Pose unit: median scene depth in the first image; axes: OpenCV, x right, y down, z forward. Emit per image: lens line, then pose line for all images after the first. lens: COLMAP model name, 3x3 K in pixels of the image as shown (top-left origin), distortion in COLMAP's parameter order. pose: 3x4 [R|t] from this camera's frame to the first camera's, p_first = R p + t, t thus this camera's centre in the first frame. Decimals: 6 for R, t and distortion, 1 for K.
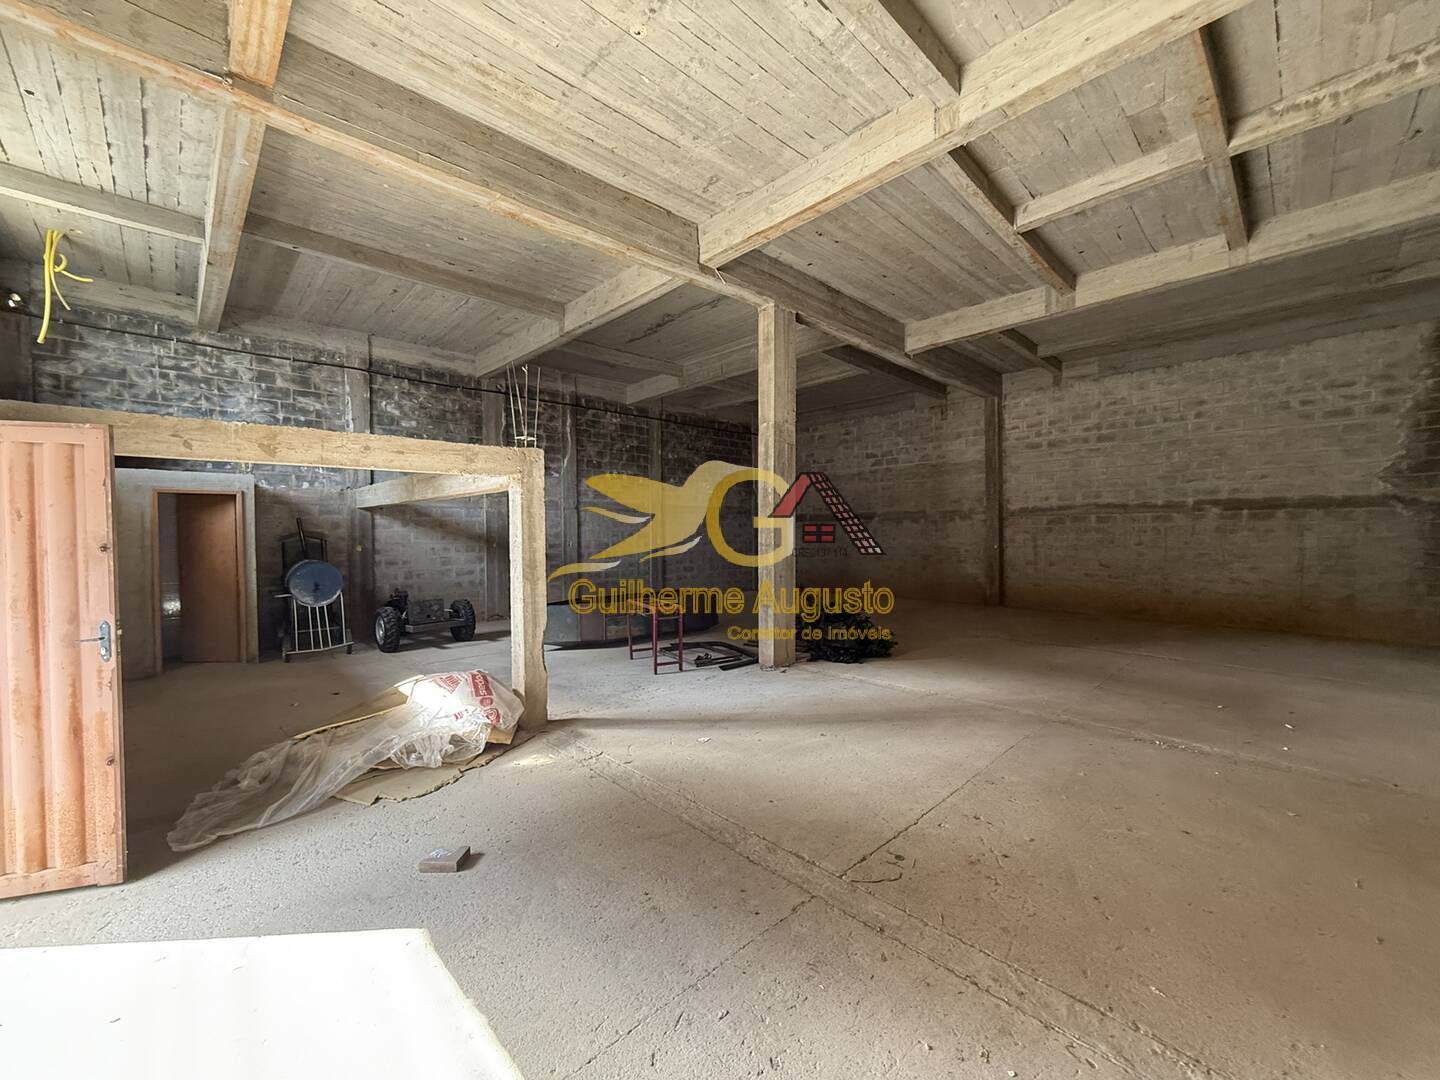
lens RADIAL K [[575.9, 0, 725.9], [0, 575.9, 536.8], [0, 0, 1]] dist [0.000463, 0.000204]
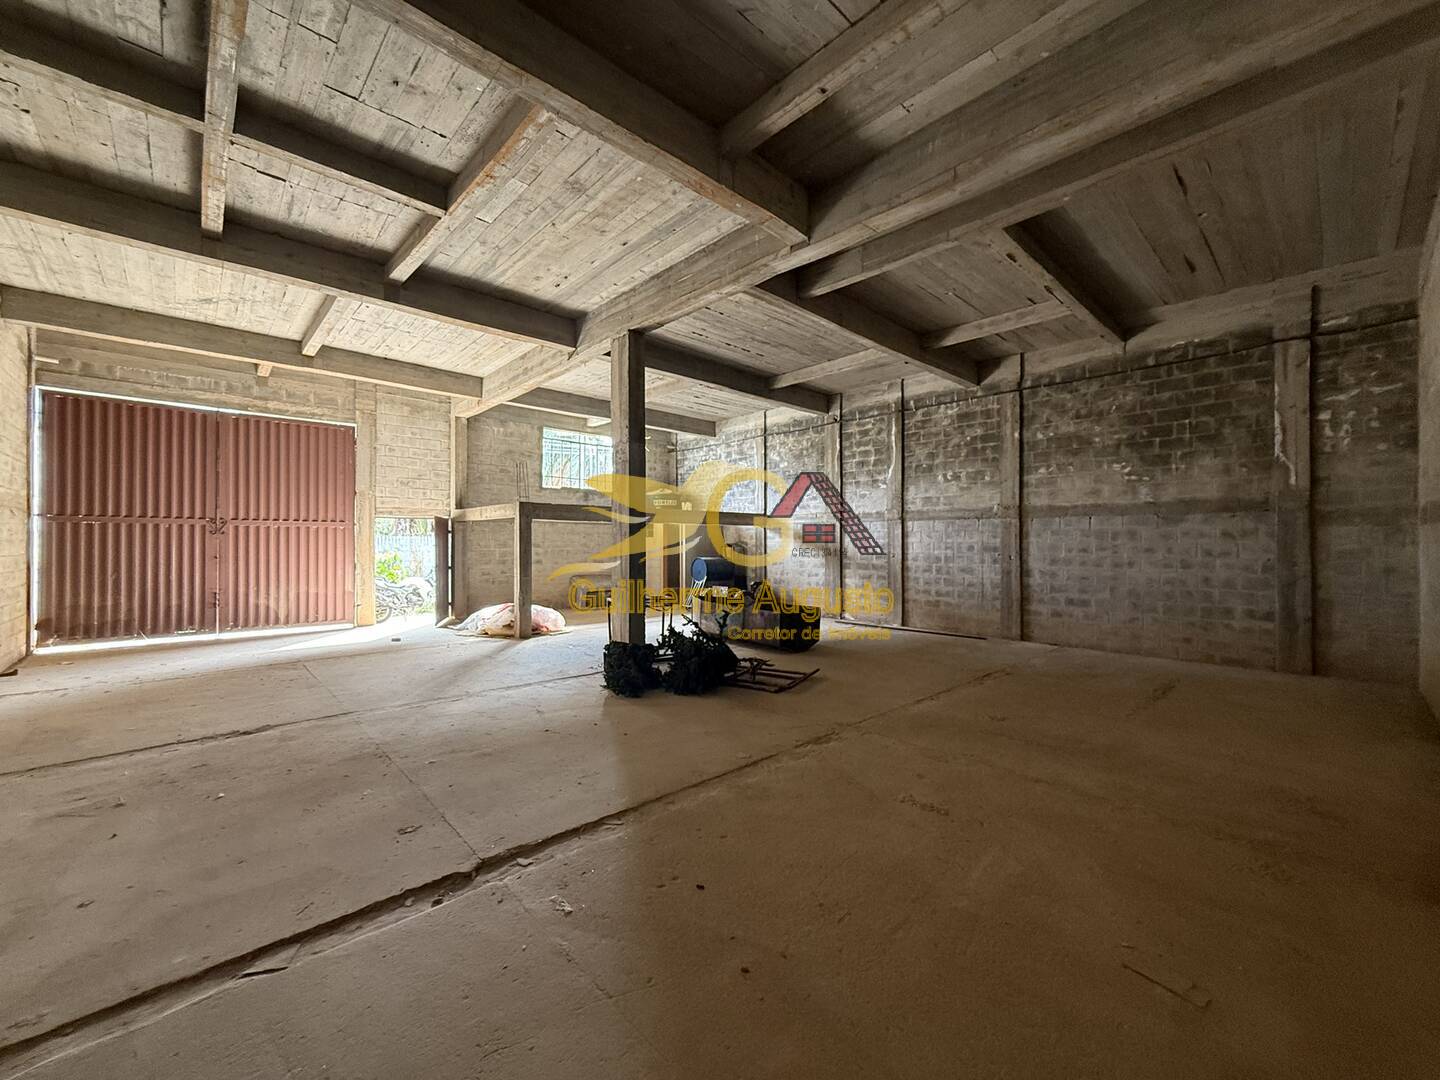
lens RADIAL K [[575.9, 0, 725.7], [0, 575.9, 540.6], [0, 0, 1]] dist [0.000463, 0.000204]
pose [[-0.025737, 0.003642, -0.999662, 0.695274], [-0.015779, 0.999867, 0.004049, -0.011745], [0.999544, 0.015878, -0.025676, 0.726824]]
